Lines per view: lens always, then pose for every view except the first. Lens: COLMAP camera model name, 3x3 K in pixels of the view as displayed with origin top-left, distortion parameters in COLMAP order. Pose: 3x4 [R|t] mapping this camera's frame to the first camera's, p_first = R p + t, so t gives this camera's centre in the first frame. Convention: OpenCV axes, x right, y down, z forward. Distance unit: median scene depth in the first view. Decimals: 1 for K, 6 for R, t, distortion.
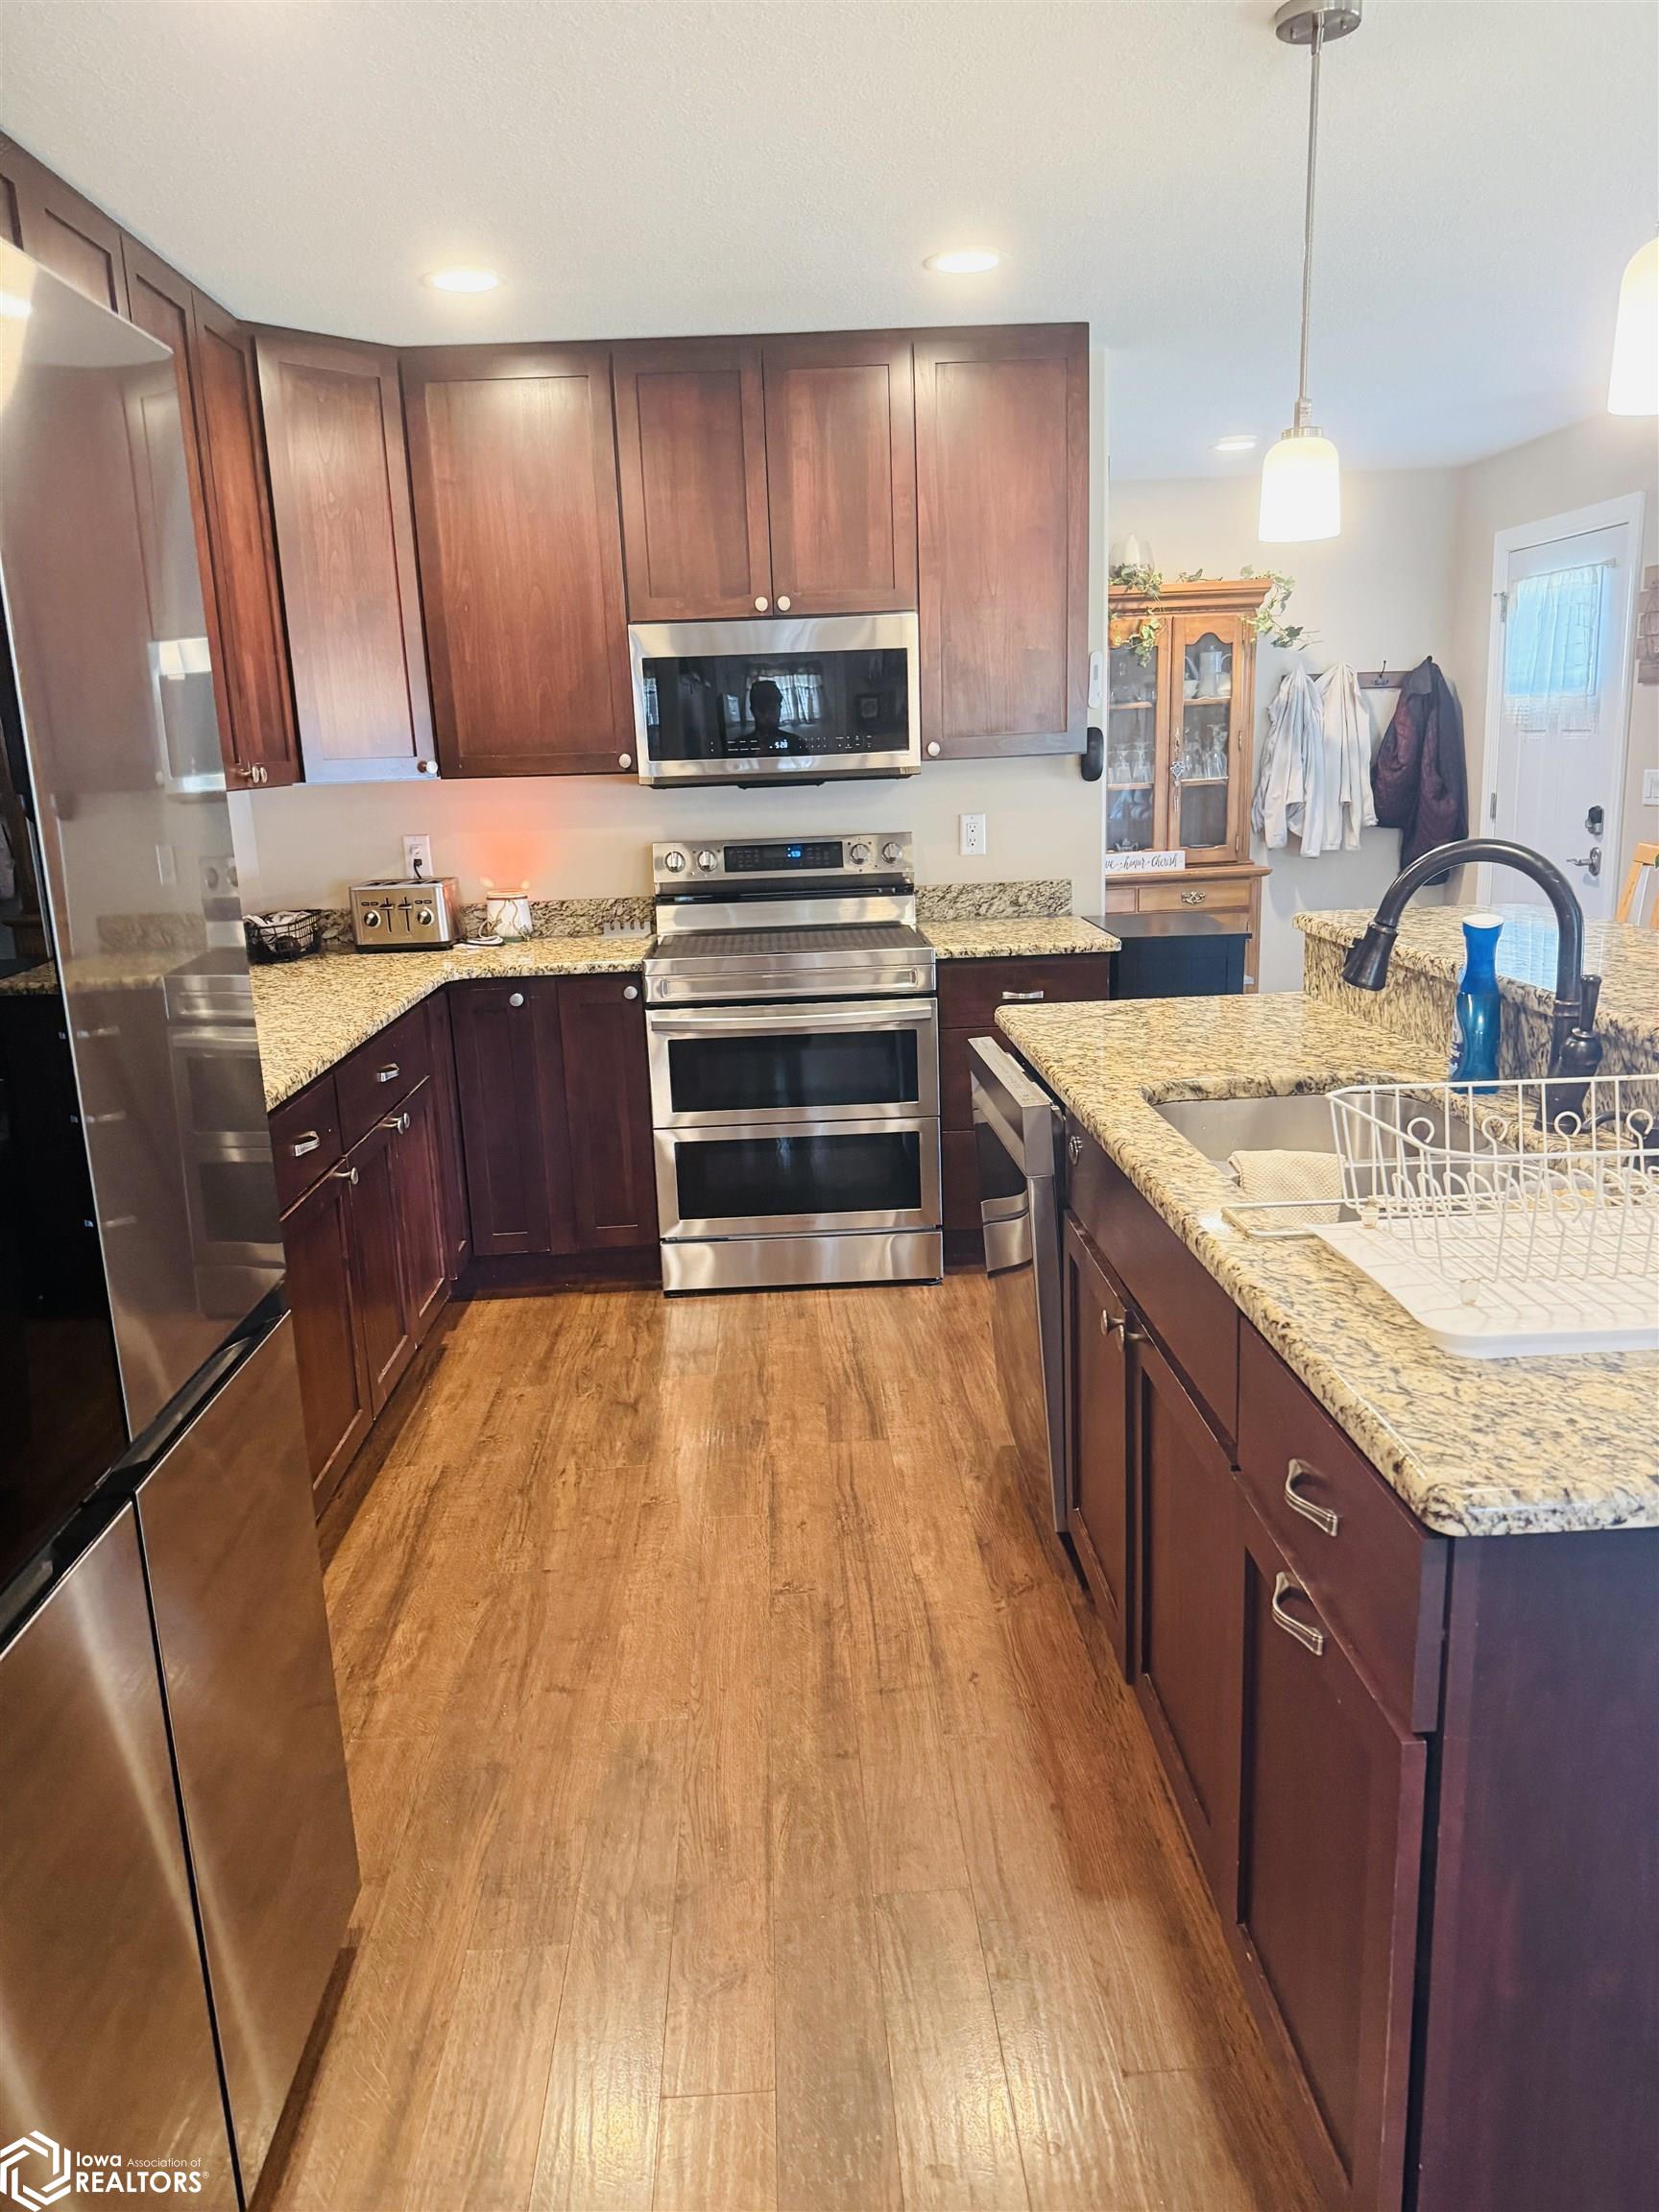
lens RADIAL K [[1560.2, 0, 819.8], [0, 1560.2, 1105.6], [0, 0, 1]] dist [0.040283, -0.041530]
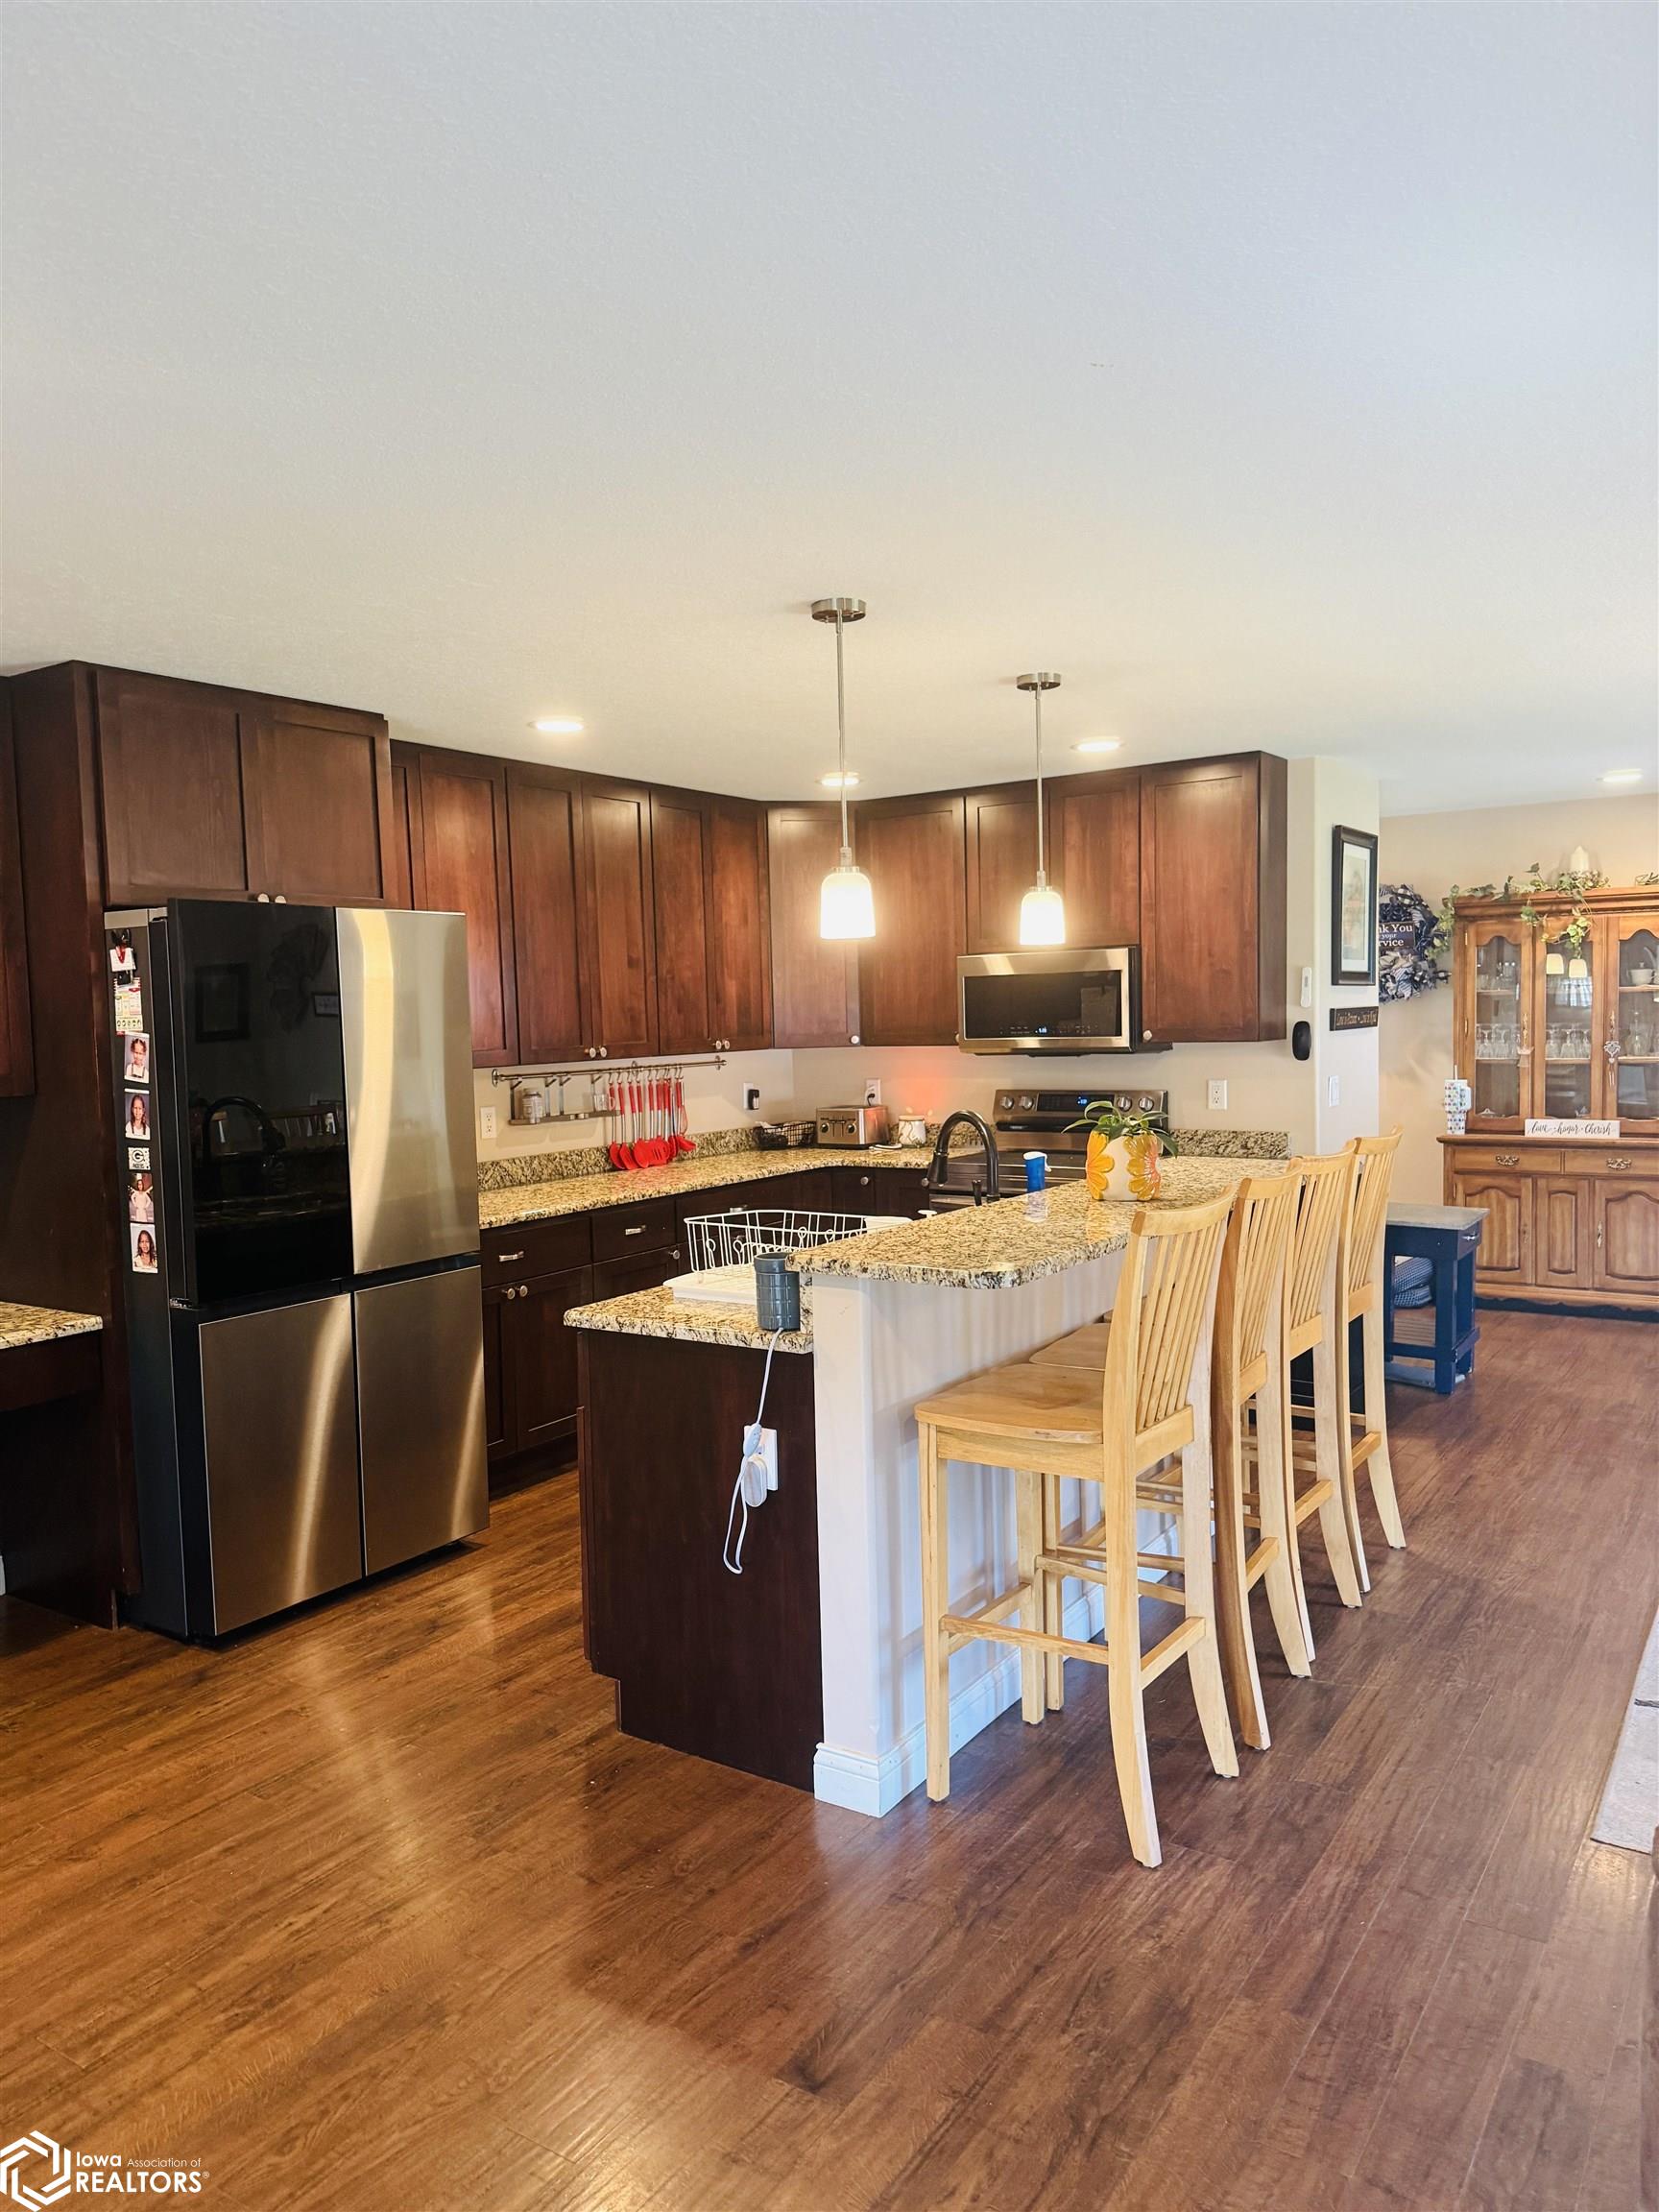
lens RADIAL K [[1560.2, 0, 824.5], [0, 1560.2, 1097.0], [0, 0, 1]] dist [0.040283, -0.041530]
pose [[0.806234, 0.049548, -0.589519, 0.704571], [-0.139331, 0.984359, -0.107817, 0.026610], [0.574956, 0.169064, 0.800527, -0.328884]]
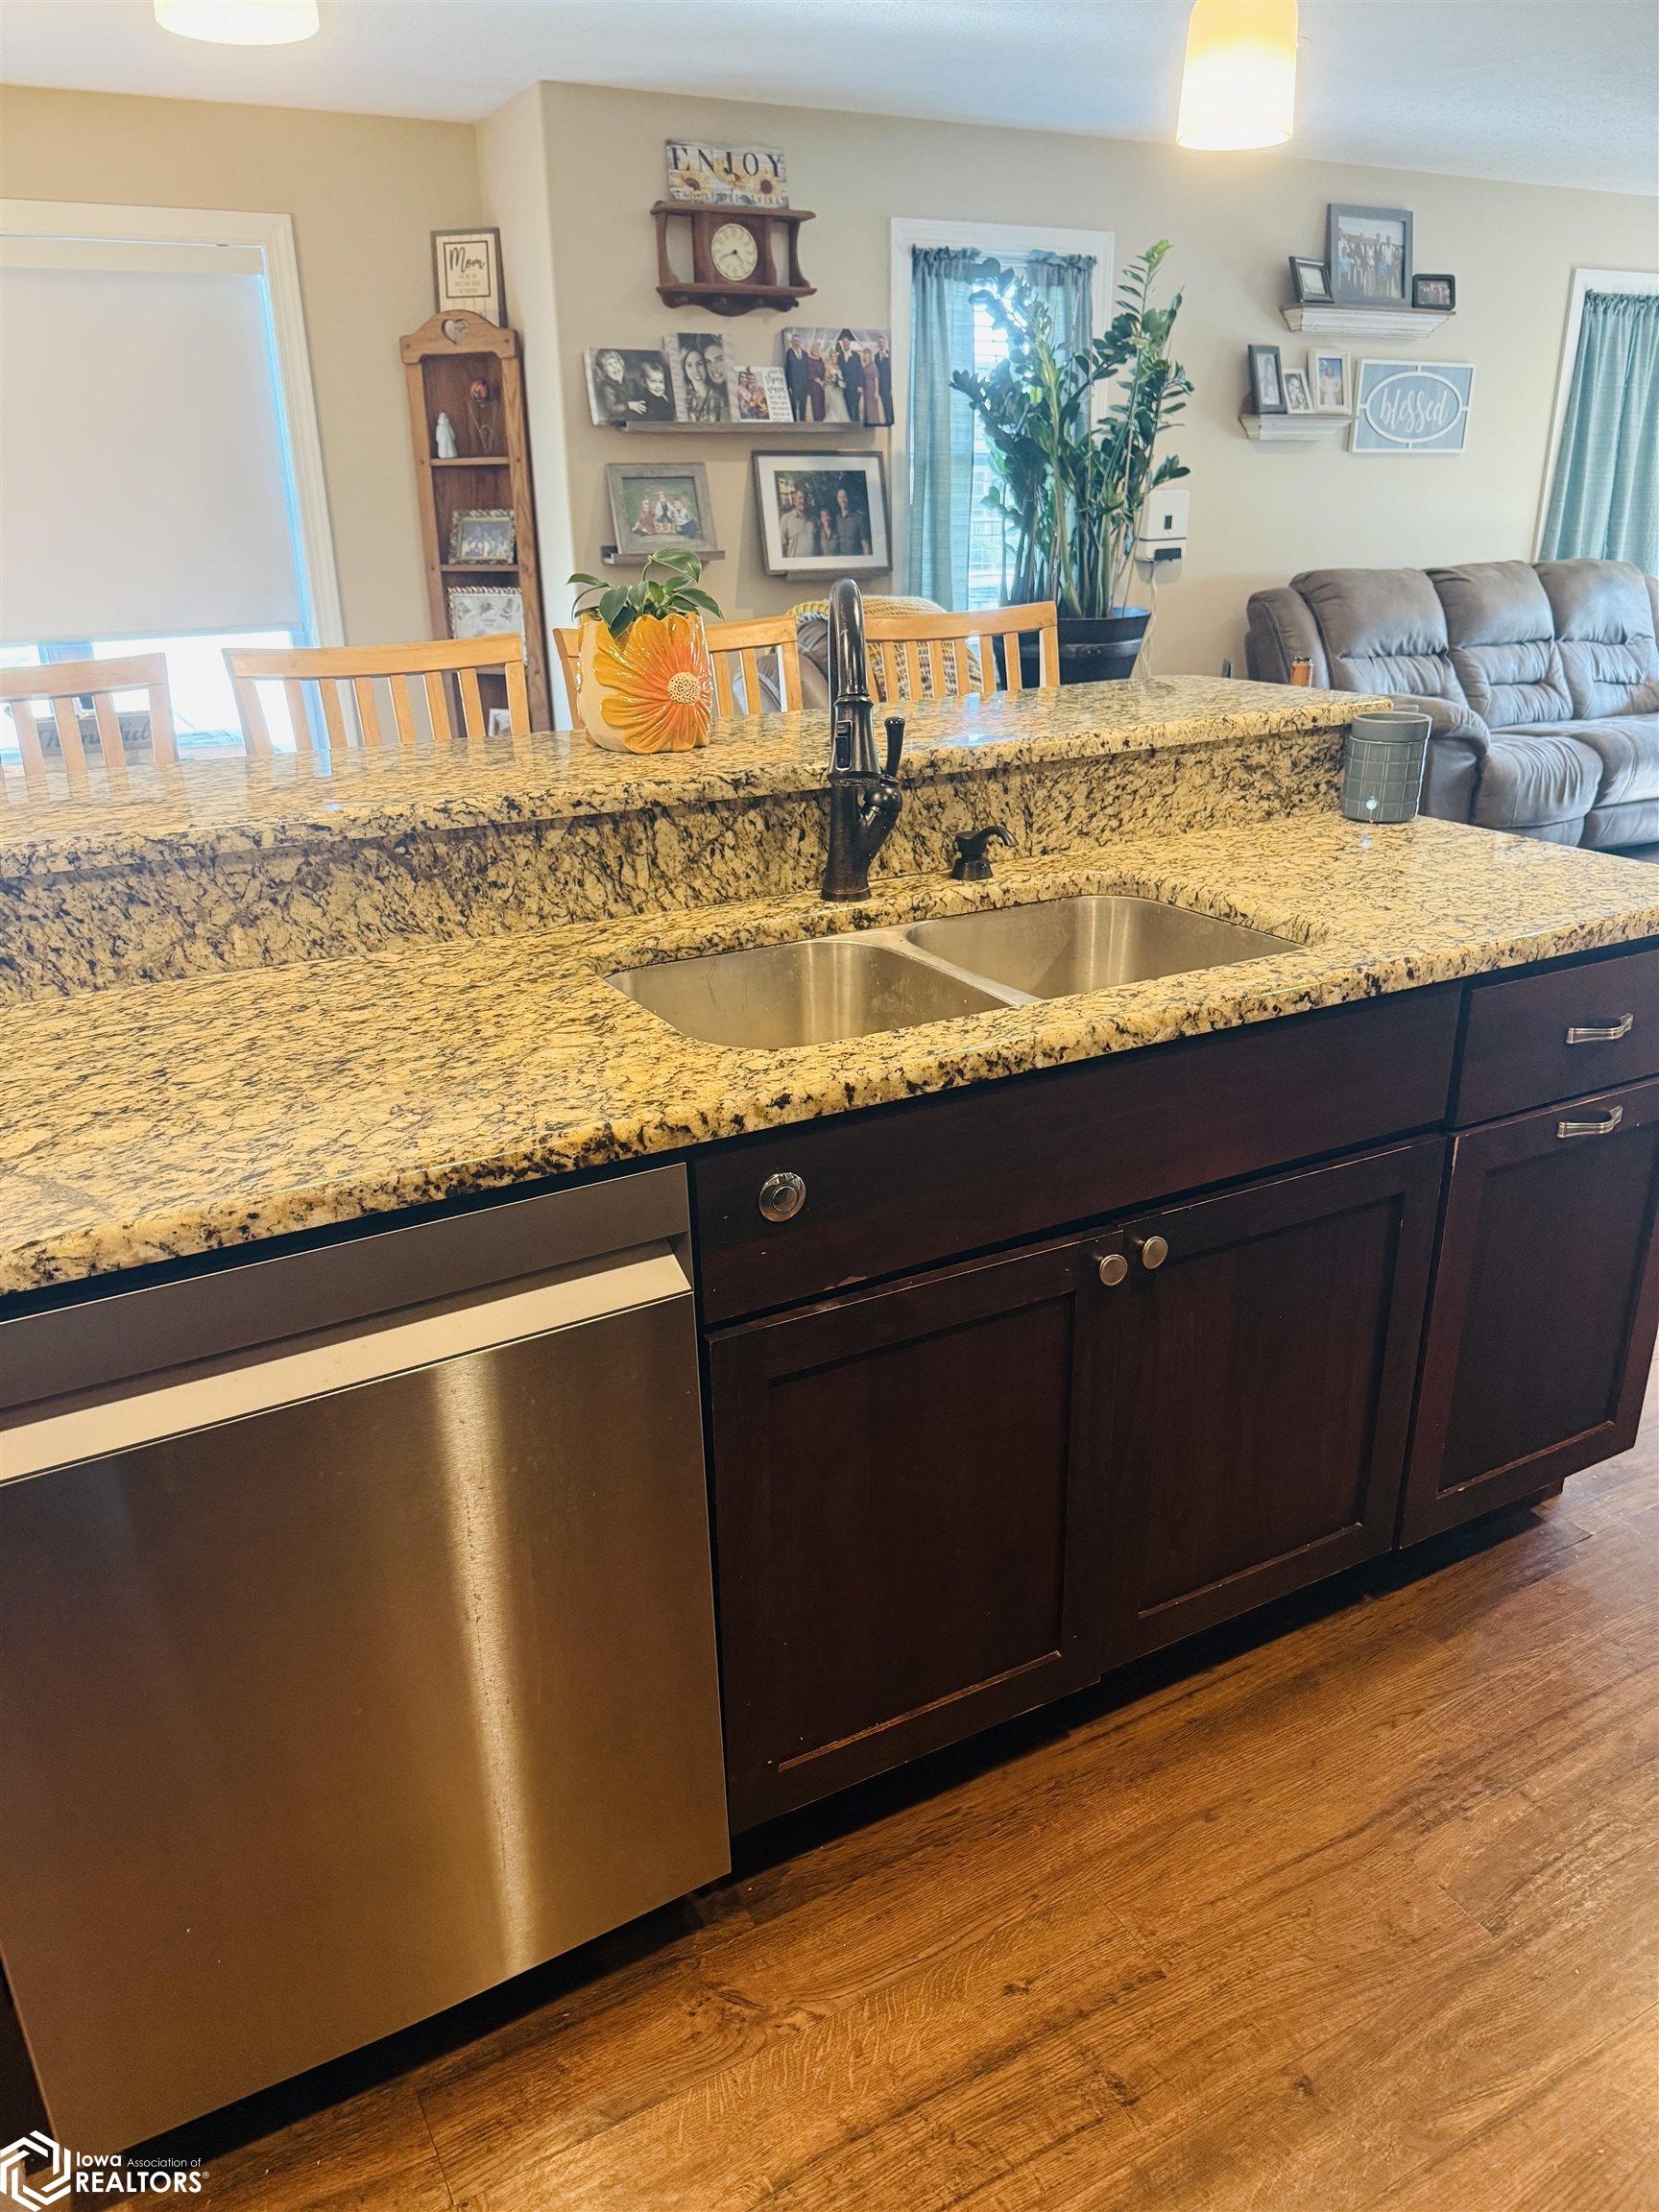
lens RADIAL K [[1560.2, 0, 849.4], [0, 1560.2, 1107.2], [0, 0, 1]] dist [0.040283, -0.041530]
pose [[-0.450692, -0.279326, 0.847852, -0.190511], [0.236272, 0.878585, 0.415046, -0.137395], [-0.860844, 0.387382, -0.329974, 0.702498]]
